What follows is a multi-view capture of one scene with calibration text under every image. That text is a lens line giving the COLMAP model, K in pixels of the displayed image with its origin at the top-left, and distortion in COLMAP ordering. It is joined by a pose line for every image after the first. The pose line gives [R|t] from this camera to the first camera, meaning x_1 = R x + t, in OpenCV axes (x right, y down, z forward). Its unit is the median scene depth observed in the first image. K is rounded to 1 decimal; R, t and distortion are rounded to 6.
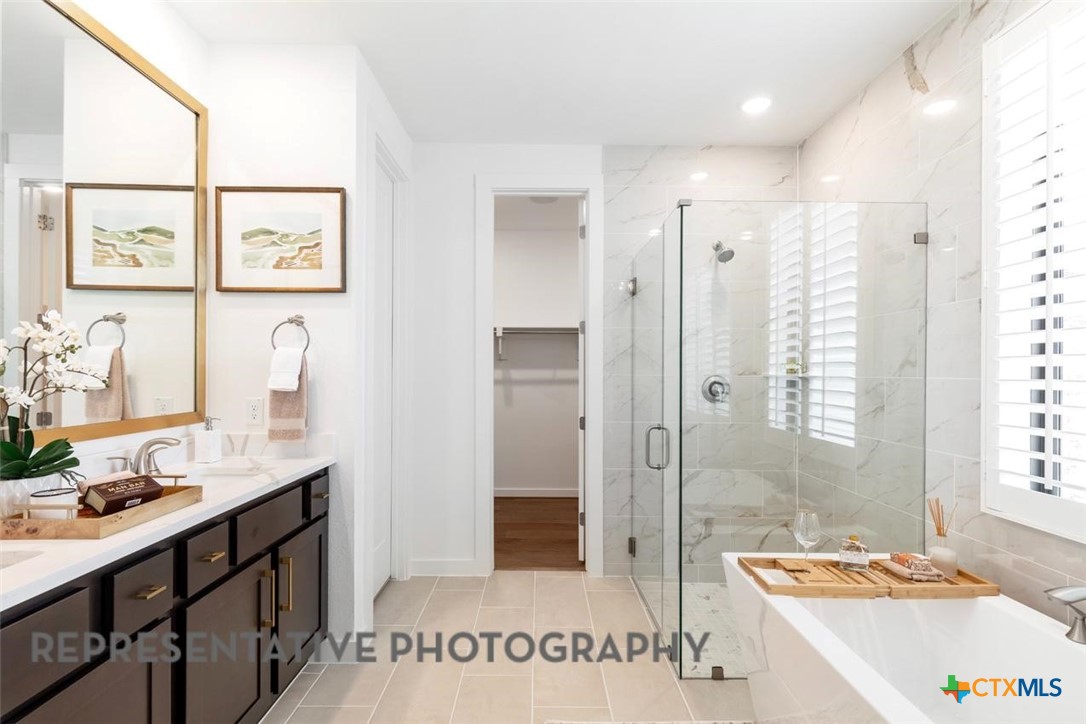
lens RADIAL K [[496.1, 0, 544.8], [0, 496.1, 374.3], [0, 0, 1]] dist [-0.001945, -0.000289]
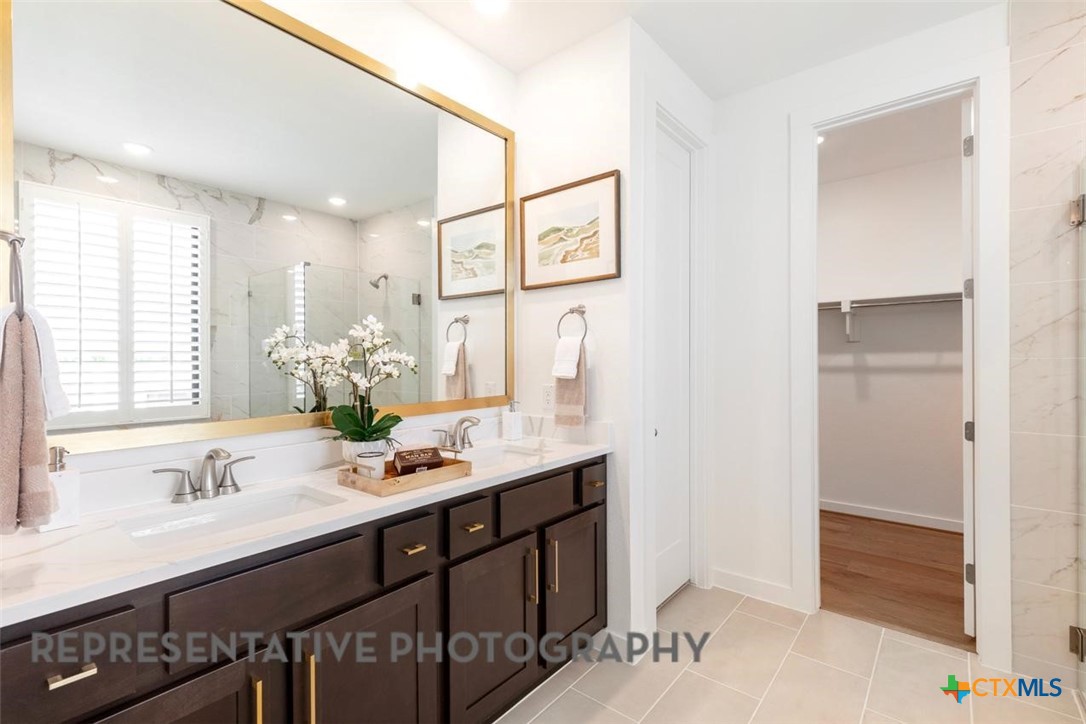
lens RADIAL K [[490.9, 0, 538.5], [0, 490.9, 365.1], [0, 0, 1]] dist [0.003519, 0.000021]
pose [[0.756913, -0.005743, -0.653490, 0.104226], [0.009960, 0.999947, 0.002749, 0.002018], [0.653440, -0.008590, 0.756930, 0.170403]]
